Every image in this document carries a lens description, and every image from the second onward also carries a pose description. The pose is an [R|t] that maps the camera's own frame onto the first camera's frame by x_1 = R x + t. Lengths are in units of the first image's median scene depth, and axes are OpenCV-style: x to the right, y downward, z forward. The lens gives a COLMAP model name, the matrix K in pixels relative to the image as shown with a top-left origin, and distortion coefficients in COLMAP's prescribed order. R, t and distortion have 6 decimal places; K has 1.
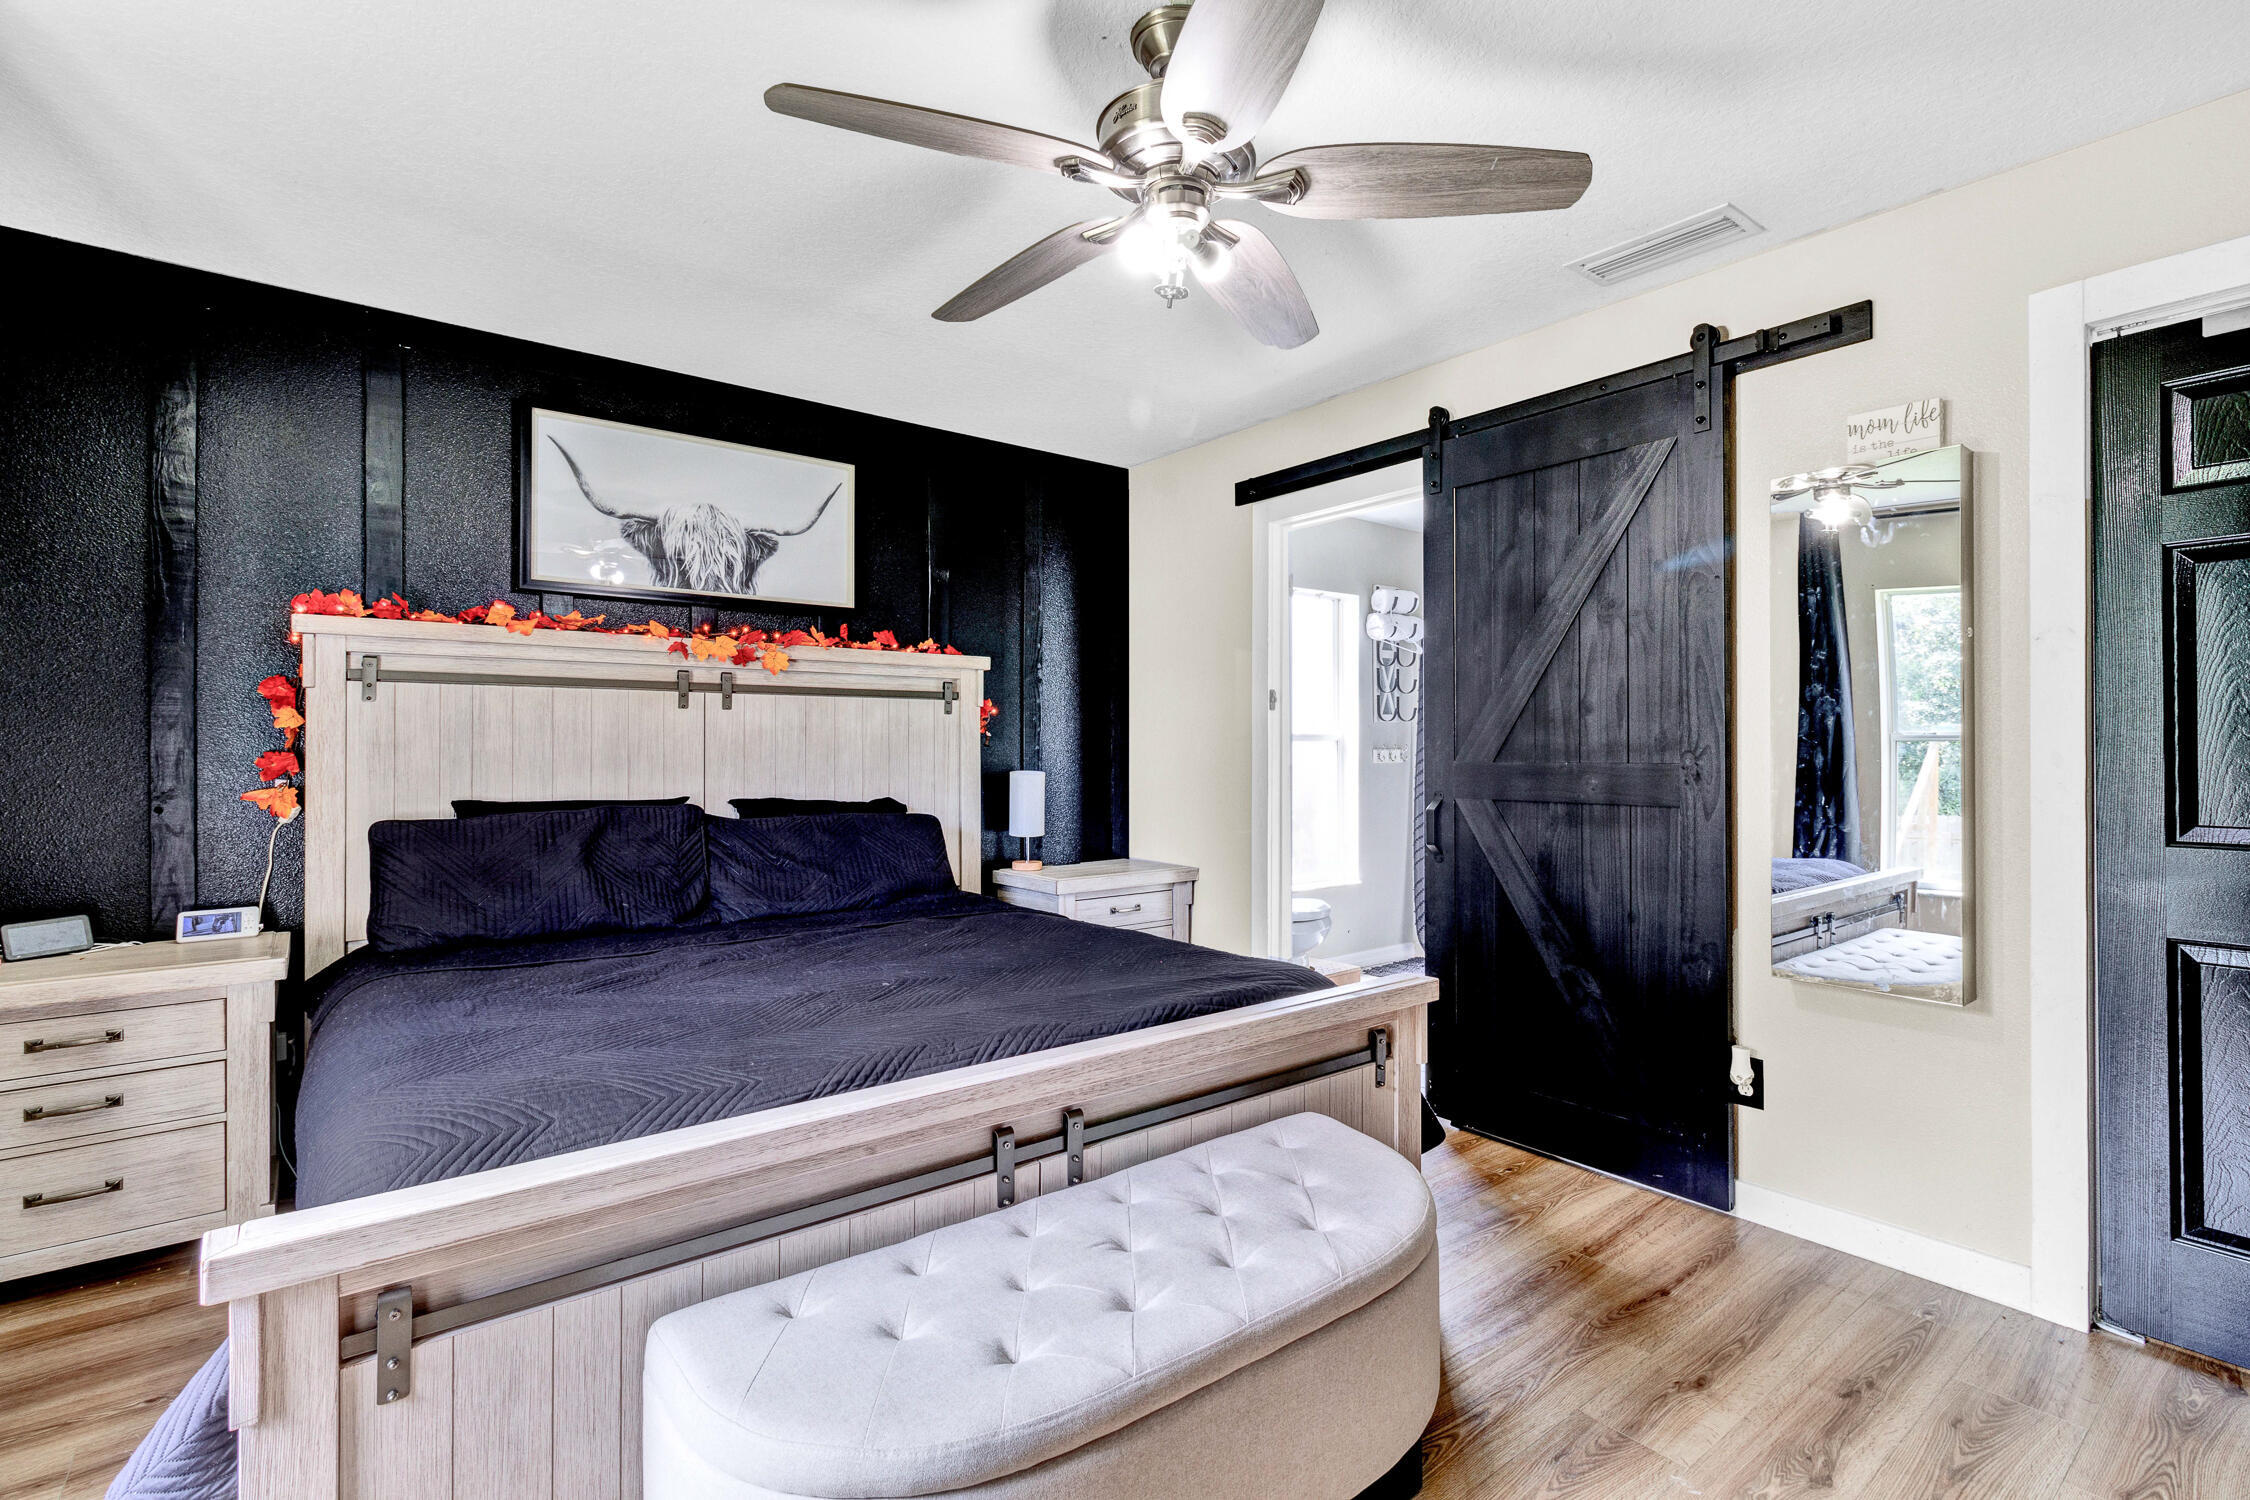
lens RADIAL K [[1056.5, 0, 1142.1], [0, 1056.5, 742.4], [0, 0, 1]] dist [0.000276, 0.000259]
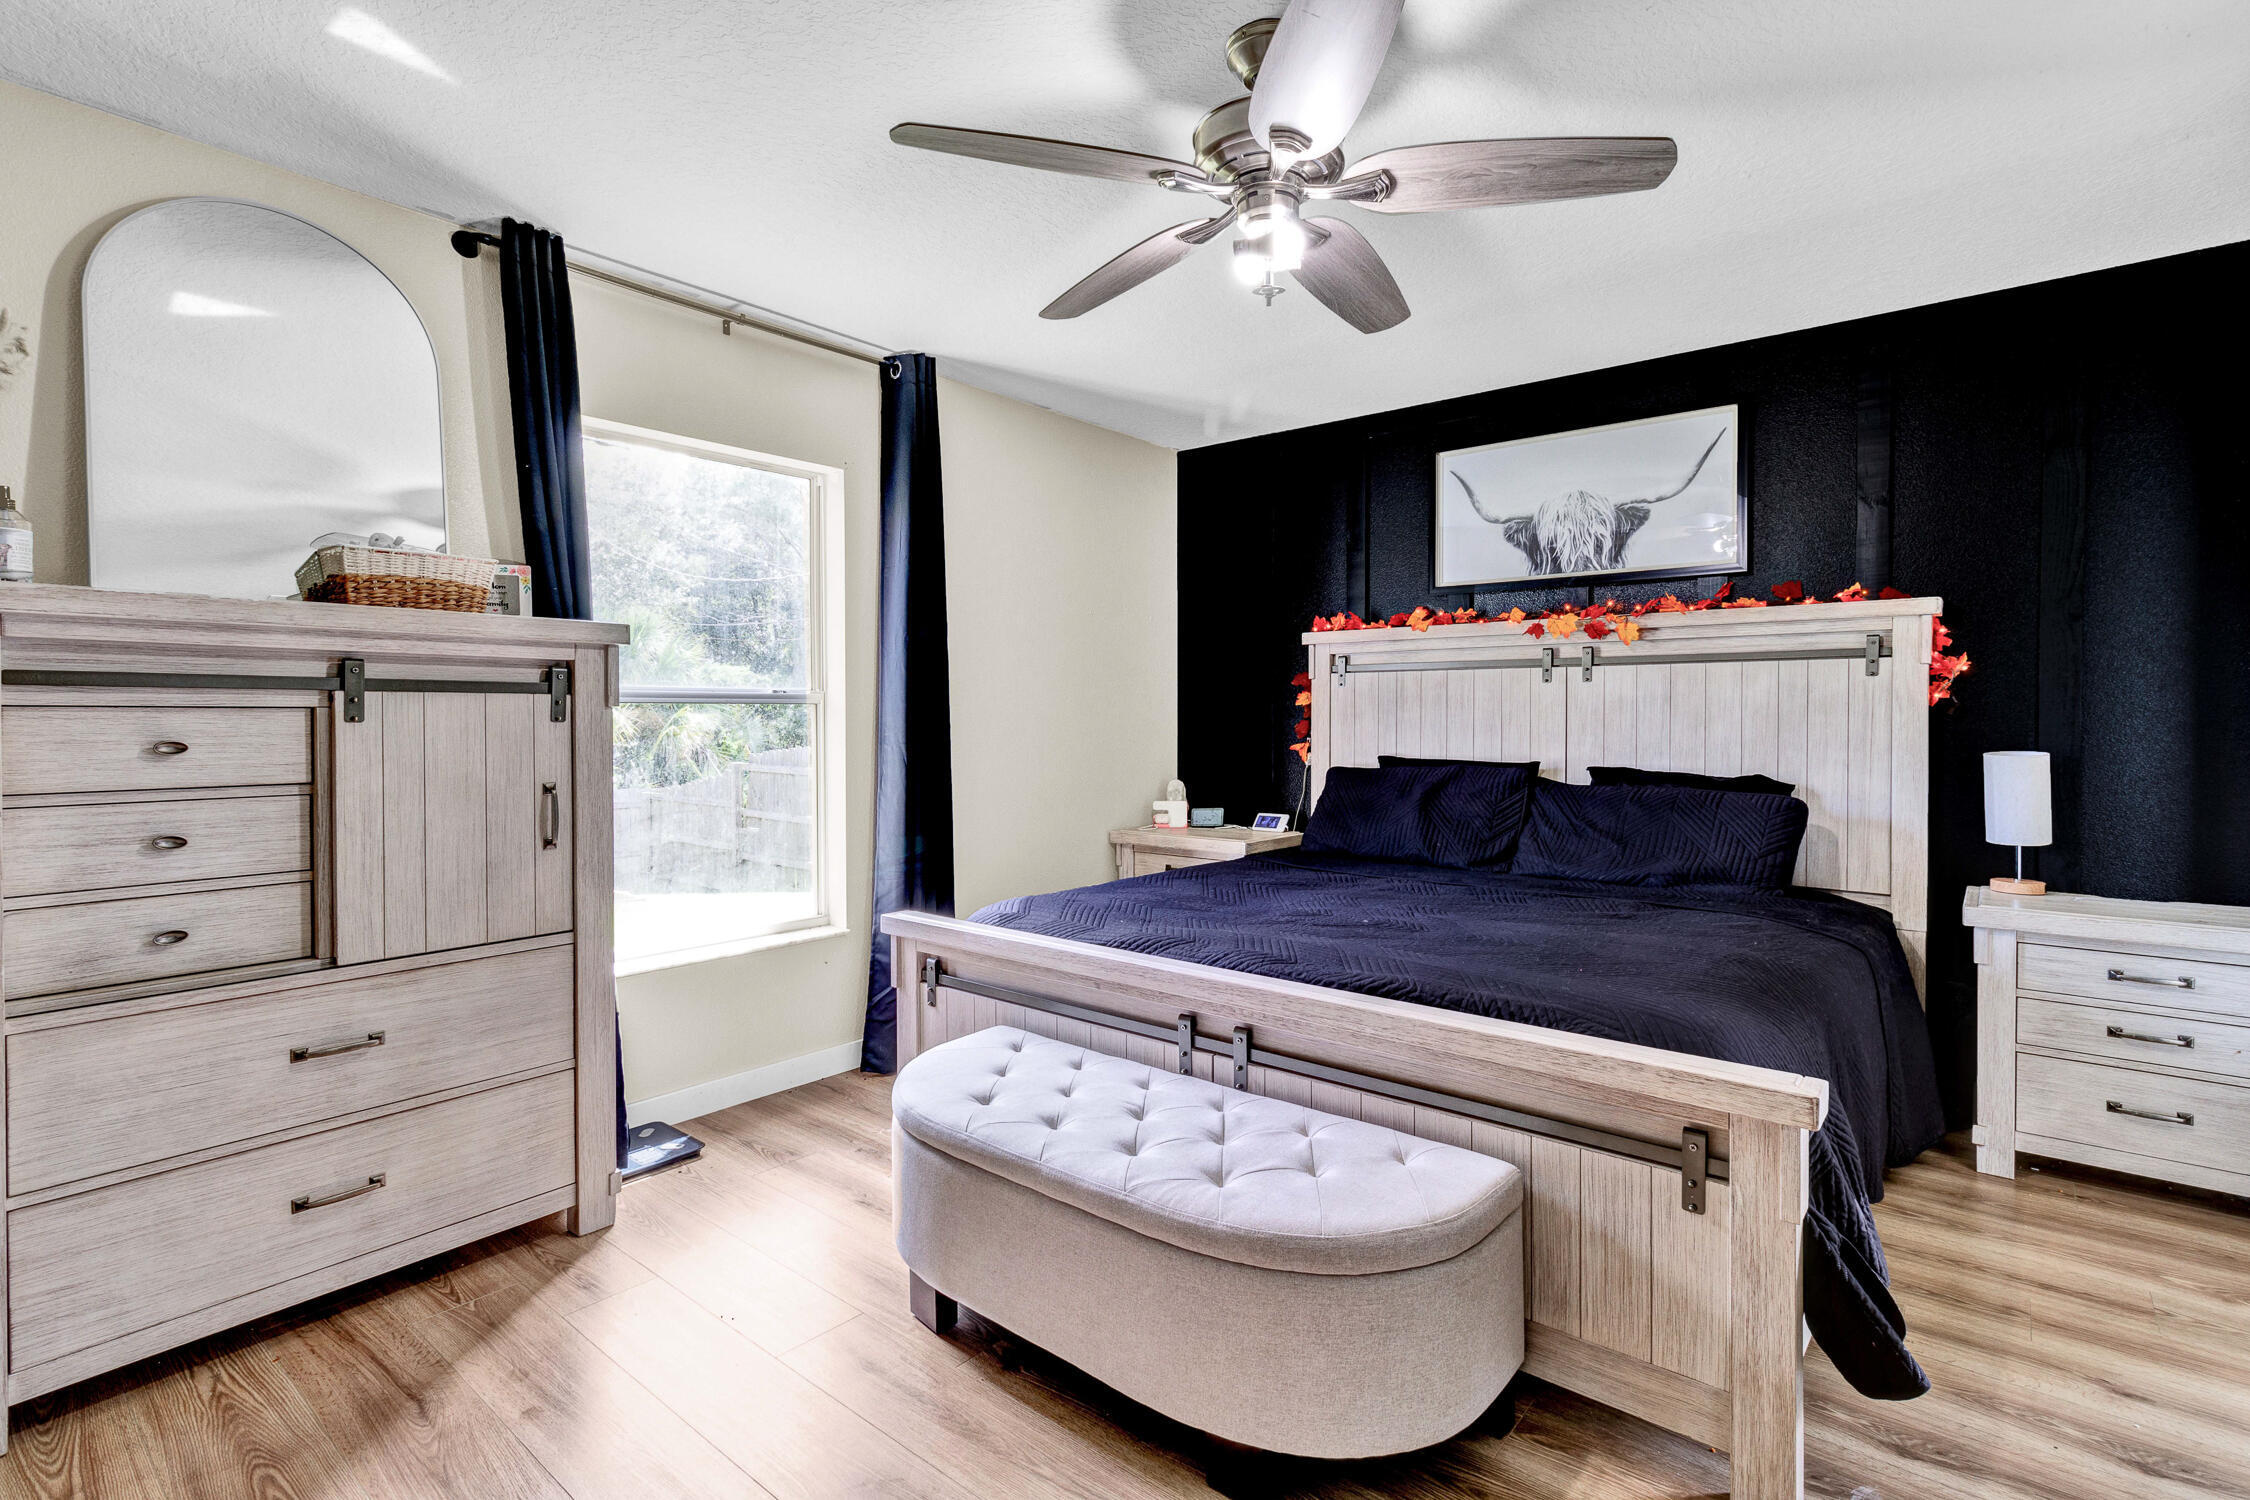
lens RADIAL K [[1056.5, 0, 1142.1], [0, 1056.5, 742.4], [0, 0, 1]] dist [0.000276, 0.000259]
pose [[0.200395, 0.023868, -0.979424, 0.561063], [0.003373, 0.999680, 0.025052, 0.001514], [0.979709, -0.008324, 0.200250, 0.351145]]
